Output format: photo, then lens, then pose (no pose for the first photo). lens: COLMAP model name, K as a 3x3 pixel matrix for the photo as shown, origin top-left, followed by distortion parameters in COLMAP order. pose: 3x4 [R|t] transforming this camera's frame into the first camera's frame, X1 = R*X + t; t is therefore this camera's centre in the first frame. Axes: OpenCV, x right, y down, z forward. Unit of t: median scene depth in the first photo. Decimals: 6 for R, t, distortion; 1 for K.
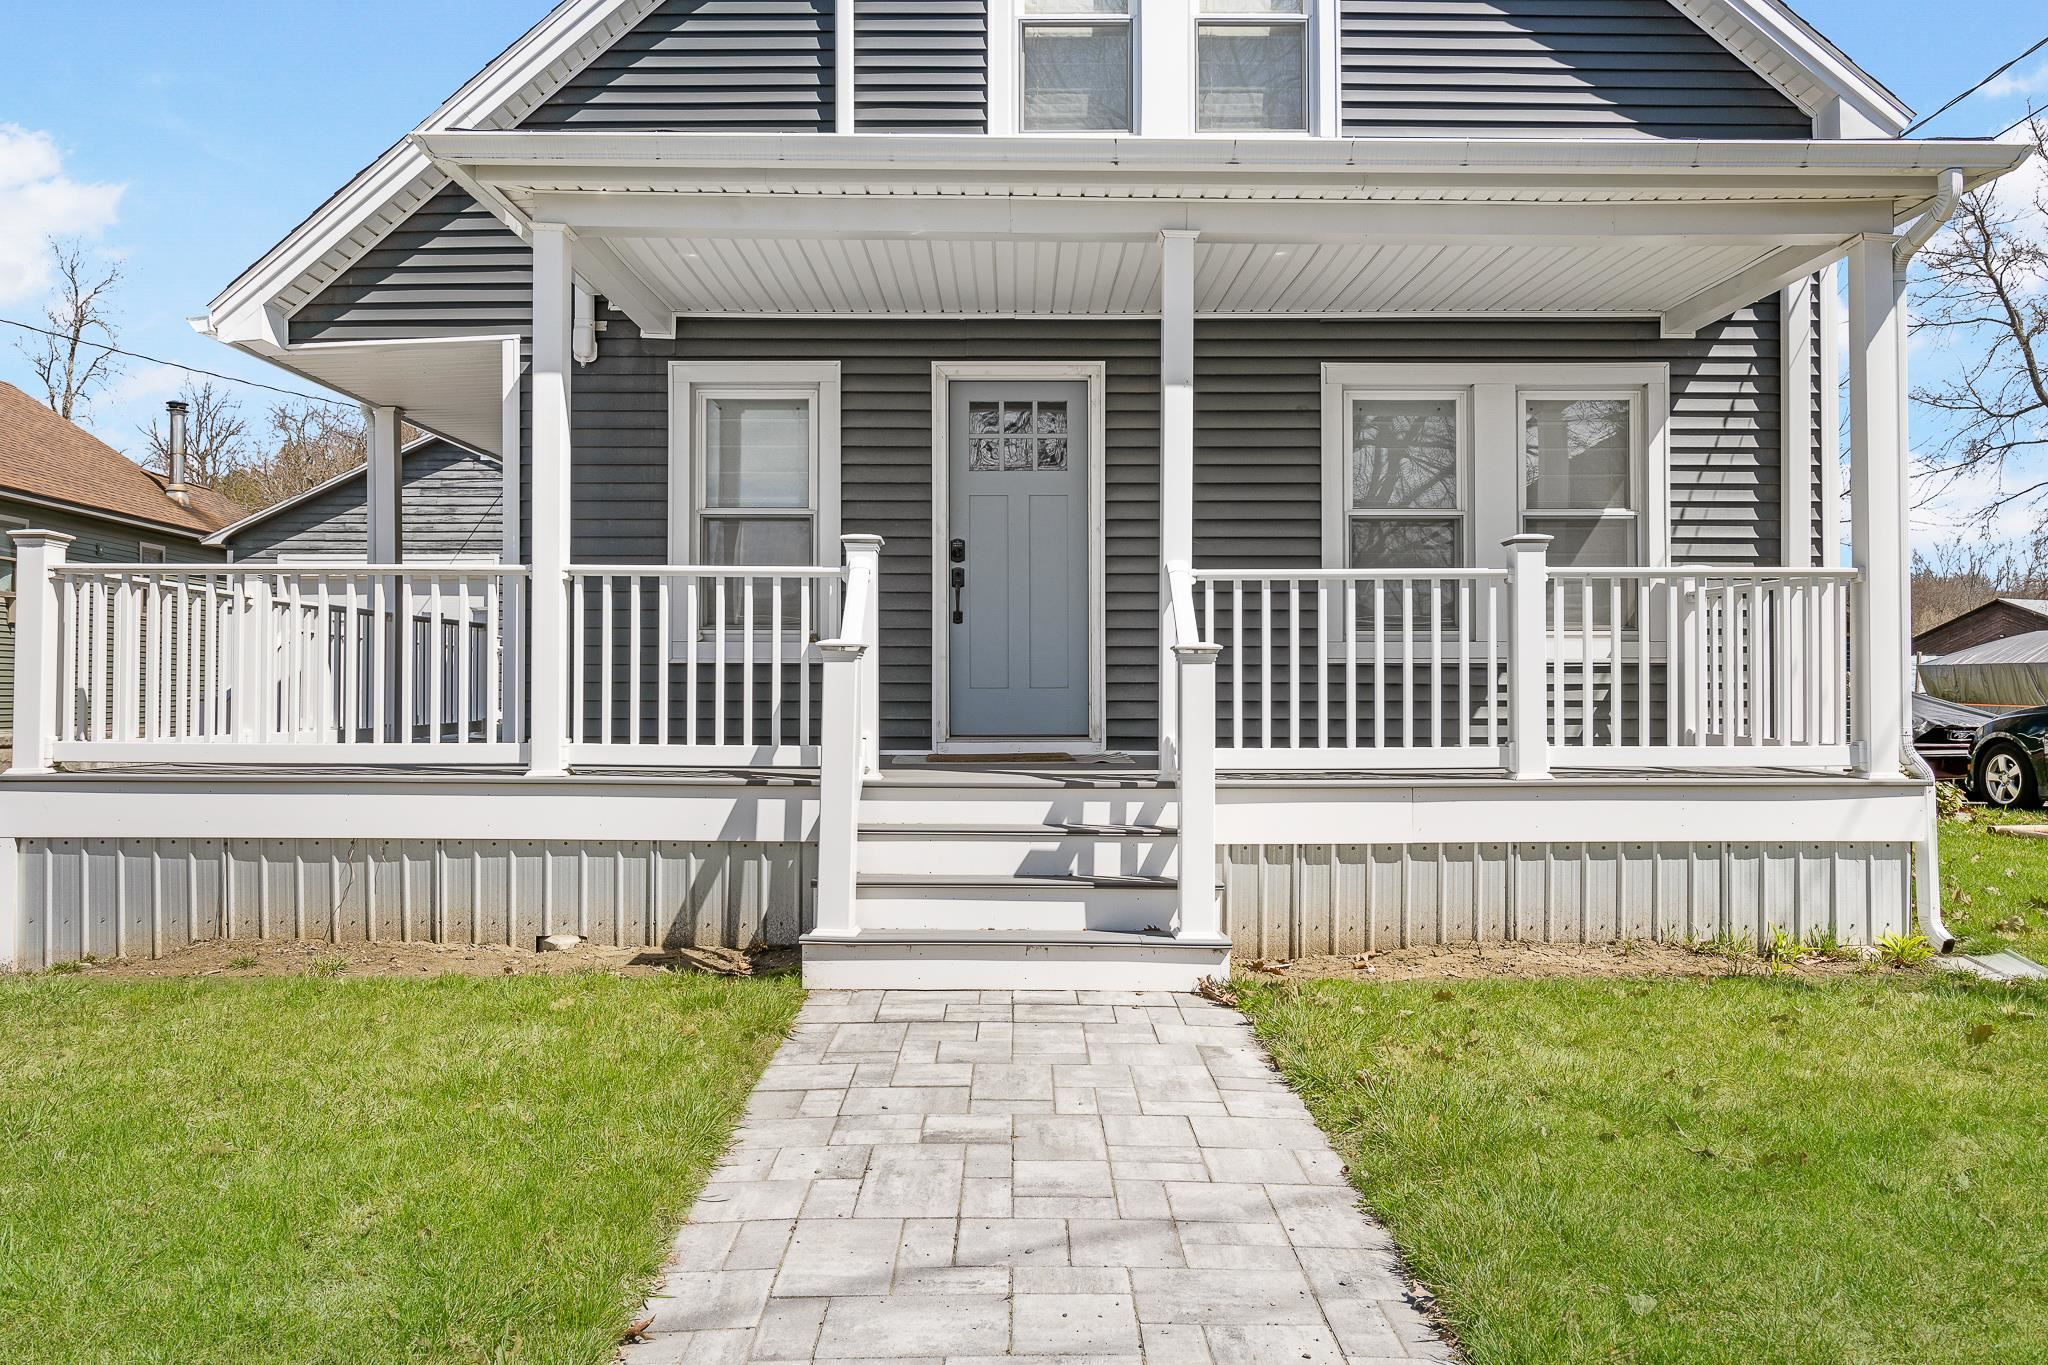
lens RADIAL K [[1405.5, 0, 1024.0], [0, 1405.5, 682.5], [0, 0, 1]] dist [-0.005489, -0.000089]
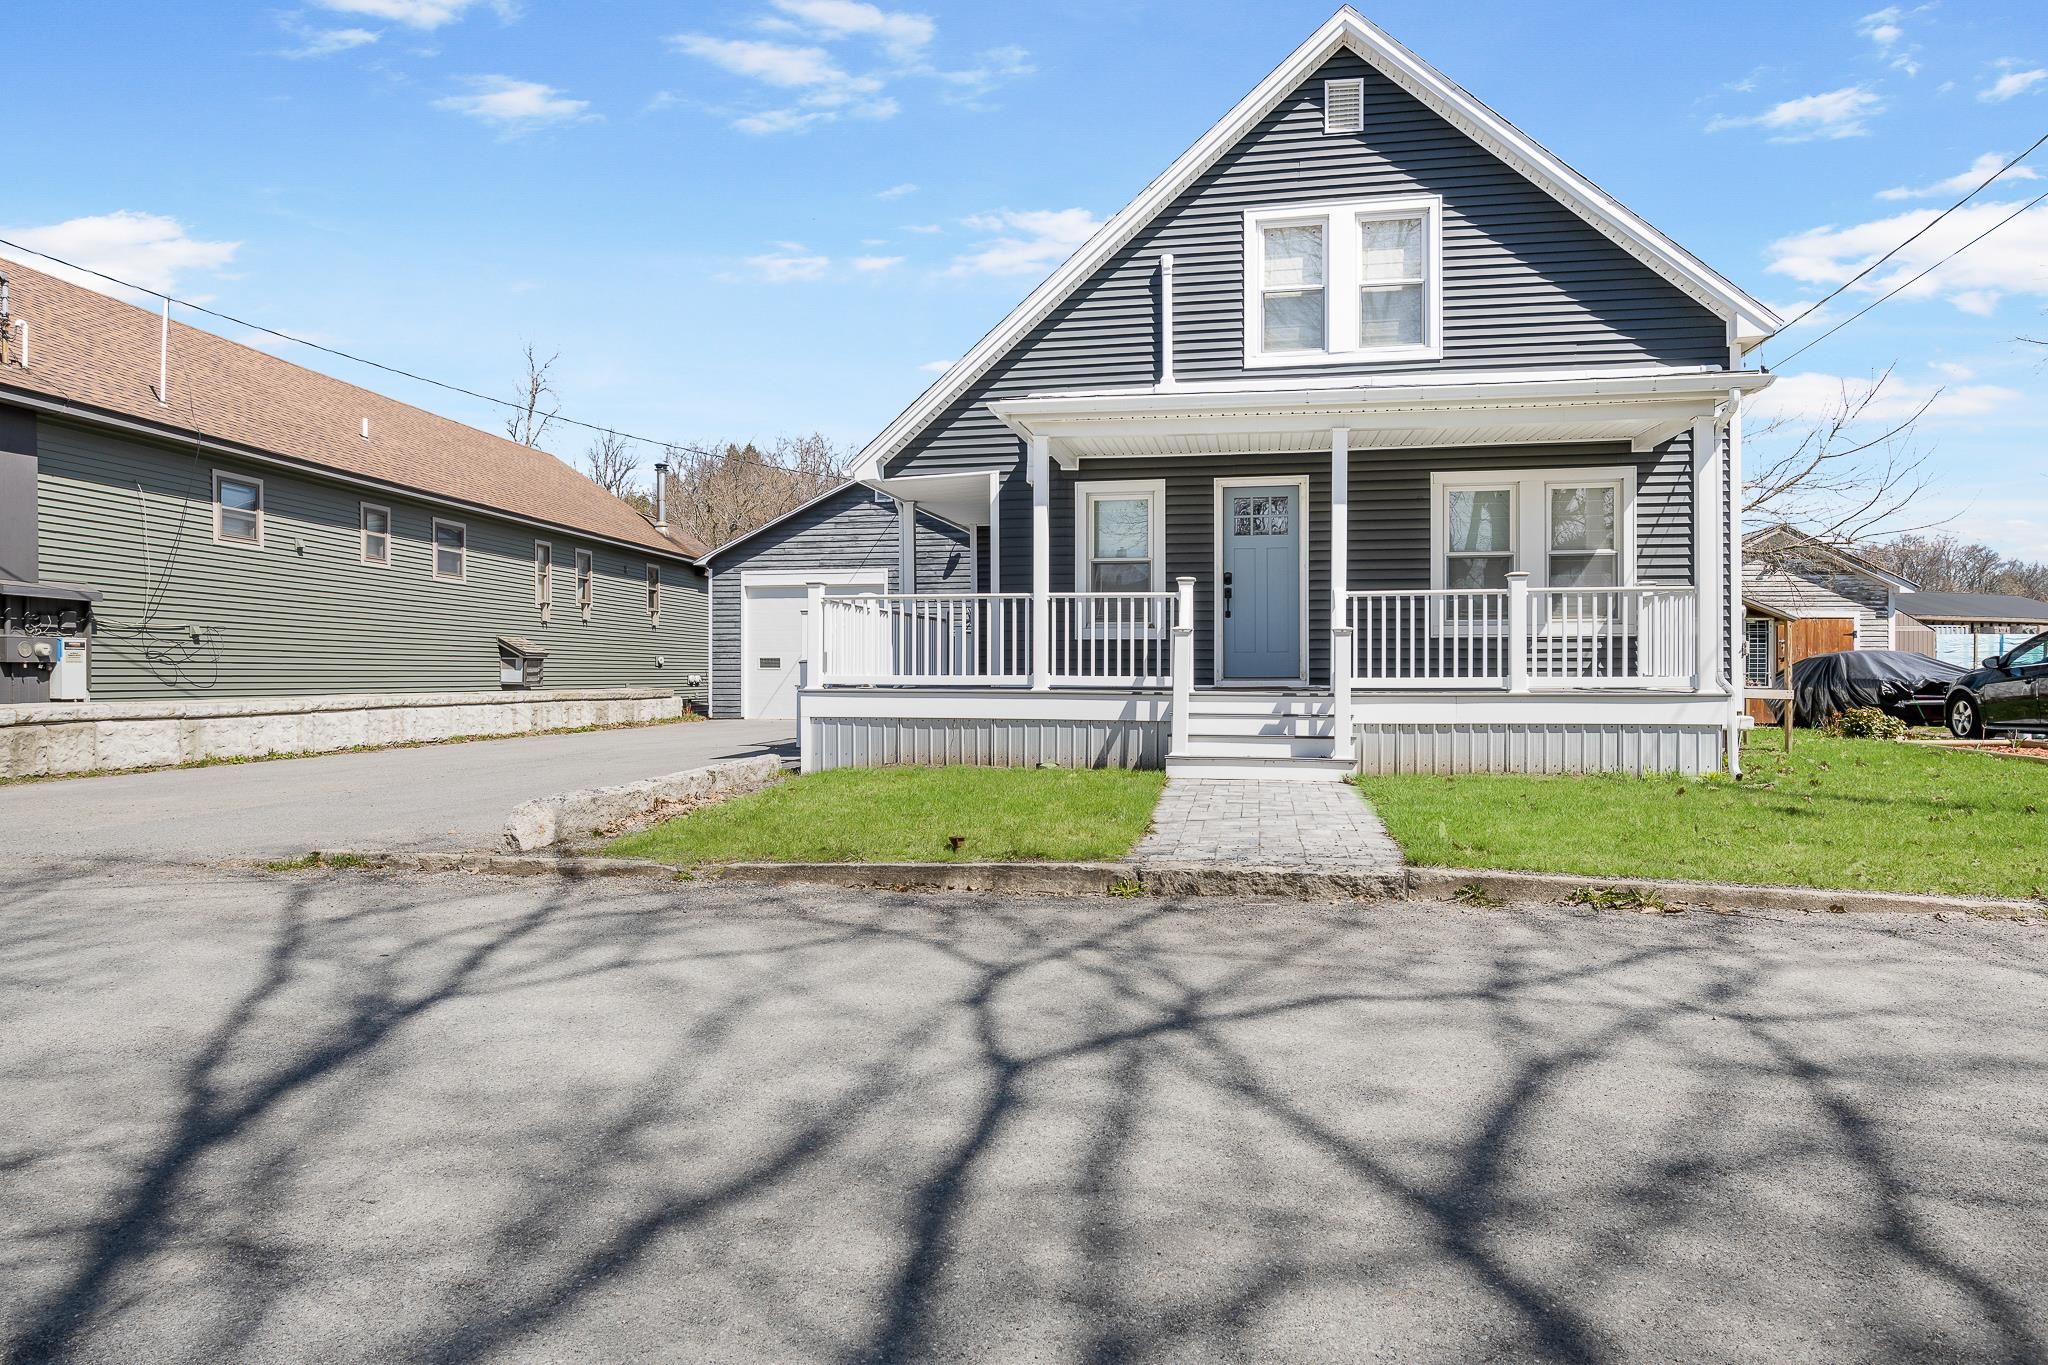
lens RADIAL K [[1232.1, 0, 1020.4], [0, 1232.1, 686.4], [0, 0, 1]] dist [-0.009788, -0.000330]
pose [[0.980521, 0.001268, -0.196410, 0.004369], [0.002264, 0.999840, 0.017757, 0.021507], [0.196401, -0.017855, 0.980361, -0.715397]]
